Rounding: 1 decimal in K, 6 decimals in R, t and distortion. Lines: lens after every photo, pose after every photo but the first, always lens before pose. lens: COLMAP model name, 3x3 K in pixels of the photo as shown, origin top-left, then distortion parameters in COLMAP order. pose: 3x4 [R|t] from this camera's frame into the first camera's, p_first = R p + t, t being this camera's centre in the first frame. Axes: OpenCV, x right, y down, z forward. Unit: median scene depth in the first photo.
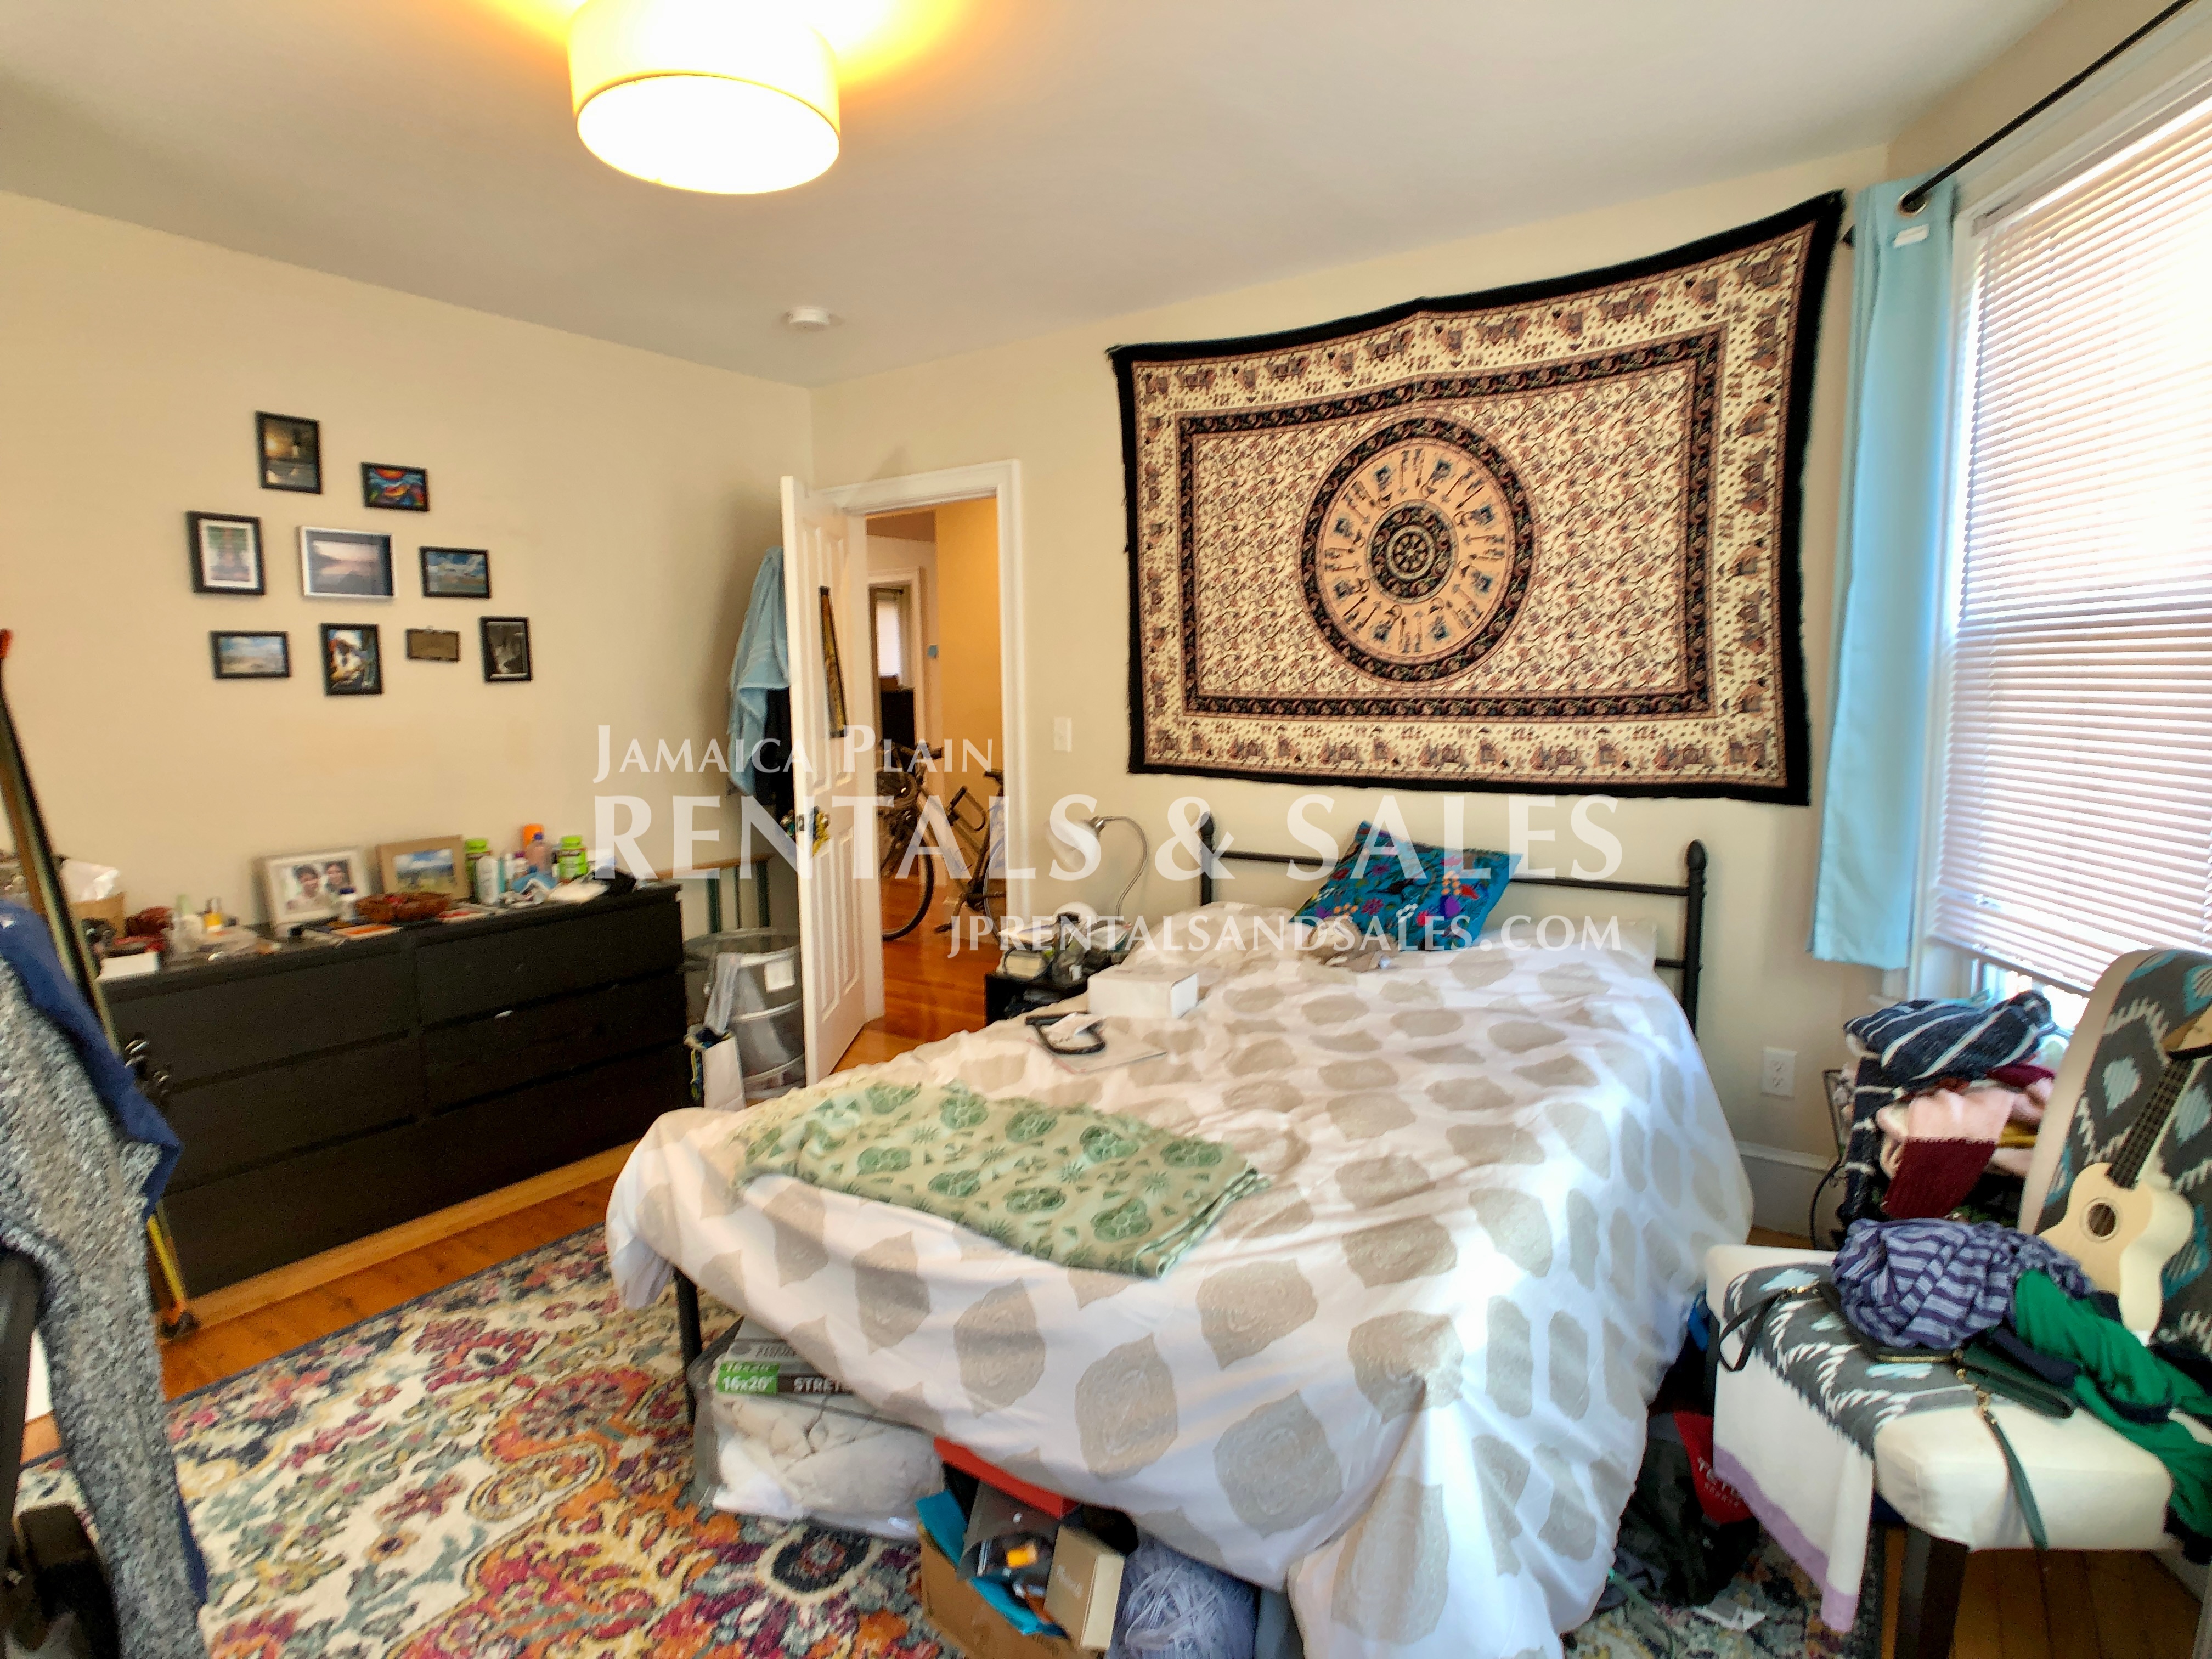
lens RADIAL K [[1191.9, 0, 1105.6], [0, 1191.9, 824.3], [0, 0, 1]] dist [-0.005159, 0.001336]
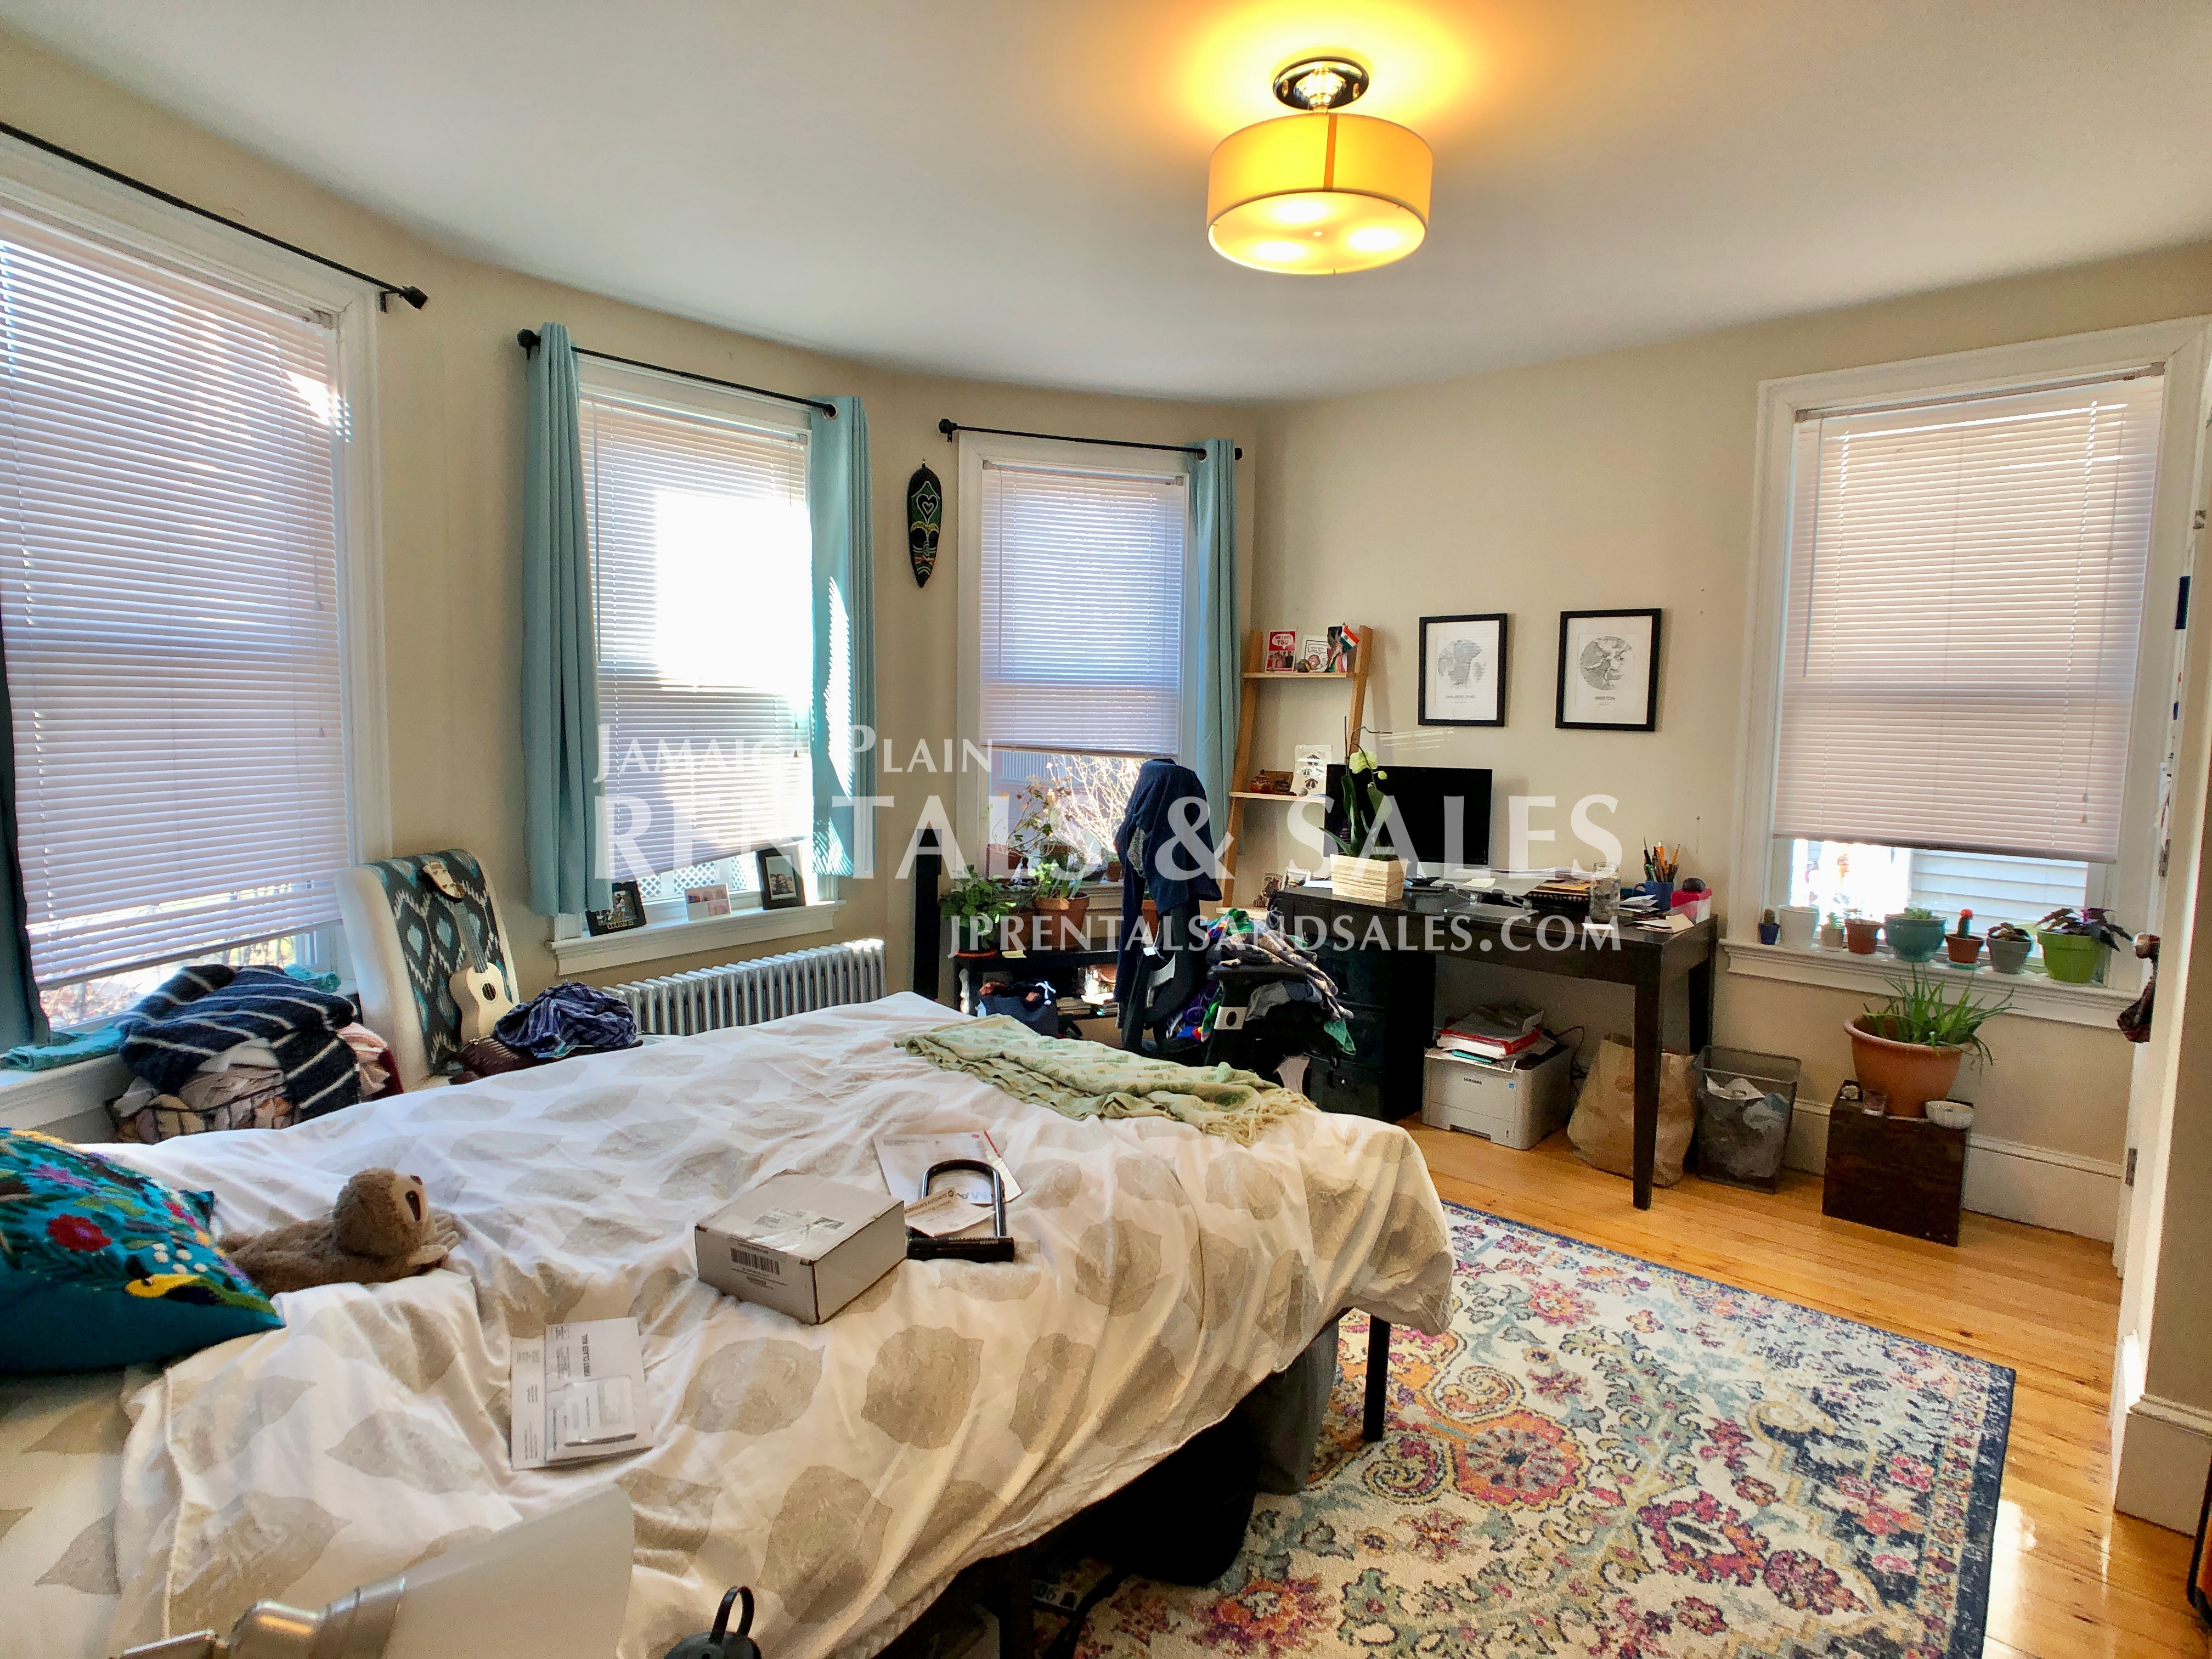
lens RADIAL K [[1191.9, 0, 1105.1], [0, 1191.9, 826.6], [0, 0, 1]] dist [-0.005159, 0.001336]
pose [[-0.993863, -0.008466, 0.110297, -0.214712], [0.015187, 0.977185, 0.211845, -0.211310], [-0.109574, 0.212220, -0.971059, 1.819085]]
